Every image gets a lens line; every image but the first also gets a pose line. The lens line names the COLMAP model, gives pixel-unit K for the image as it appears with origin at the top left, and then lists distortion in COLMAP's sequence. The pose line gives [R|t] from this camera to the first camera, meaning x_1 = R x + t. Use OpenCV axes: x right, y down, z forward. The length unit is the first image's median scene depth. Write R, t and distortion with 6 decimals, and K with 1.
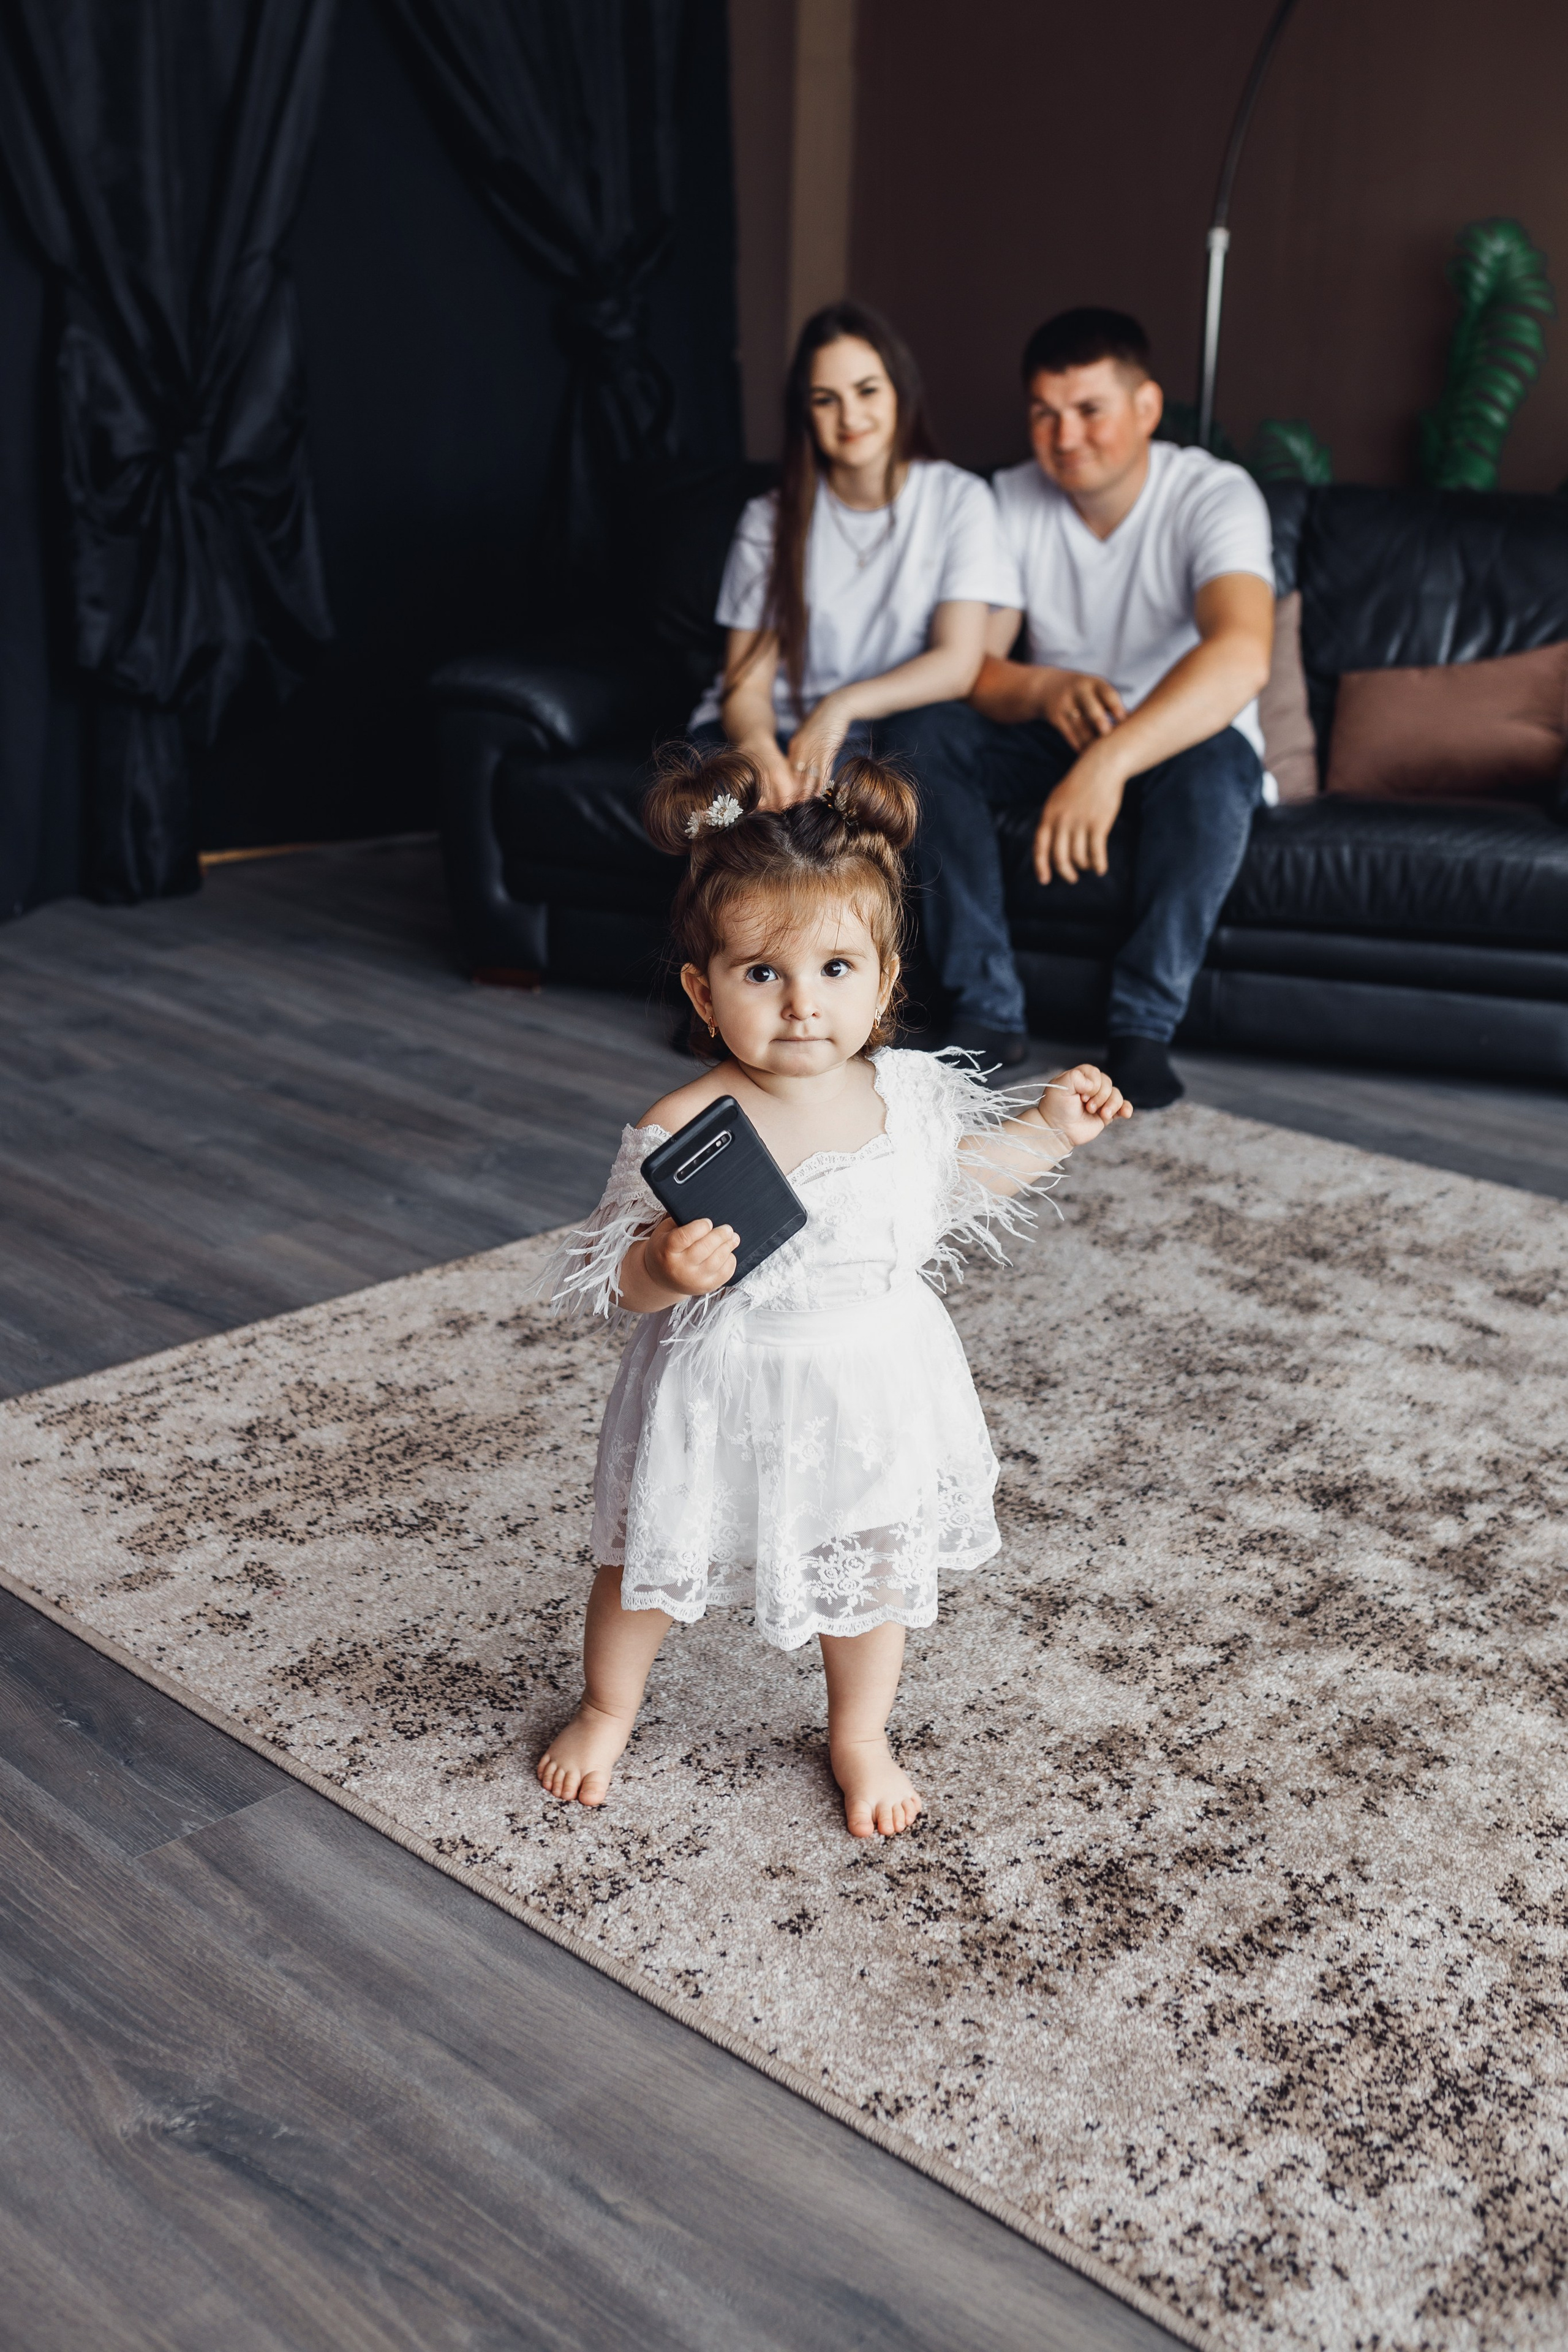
lens RADIAL K [[2327.4, 0, 648.7], [0, 2327.4, 1001.5], [0, 0, 1]] dist [-0.006439, 0.000000]
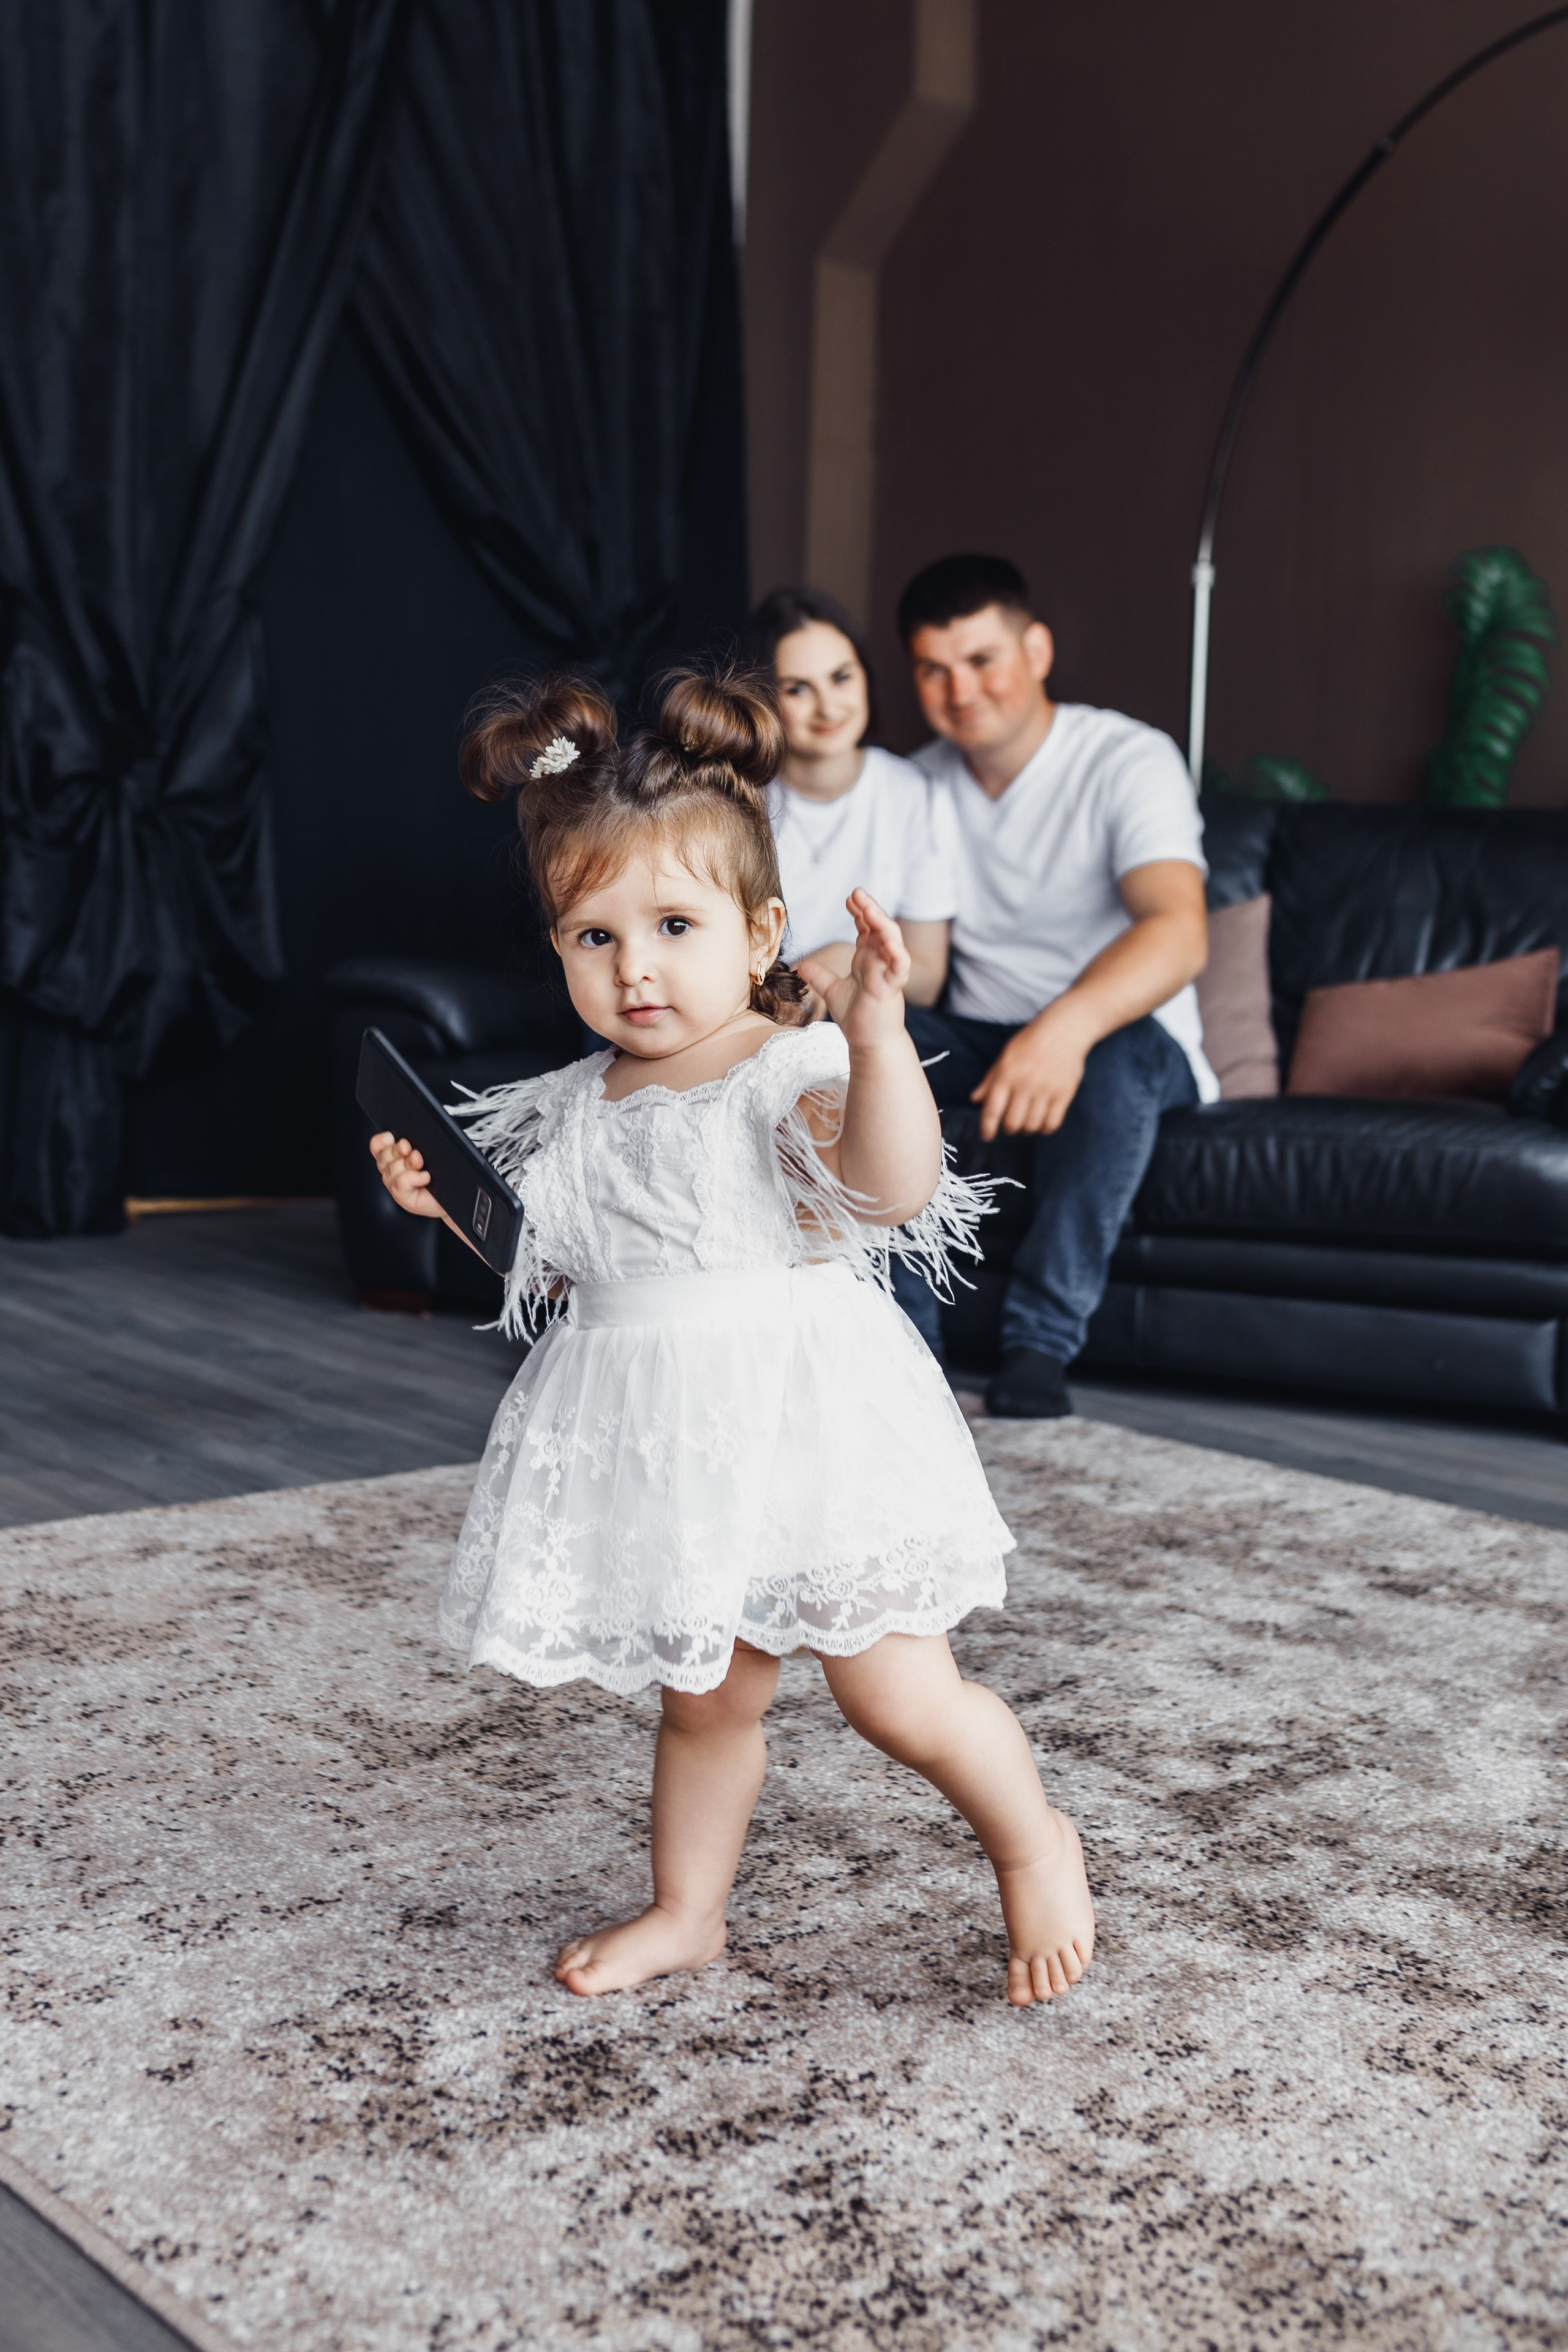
lens RADIAL K [[2413.6, 0, 710.4], [0, 2413.6, 1190.5], [0, 0, 1]] dist [-0.005916, 0.000000]
pose [[0.993972, 0.027998, -0.105997, 0.157243], [-0.048306, 0.979776, -0.194180, 0.121373], [0.098416, 0.198130, 0.975222, 0.073110]]
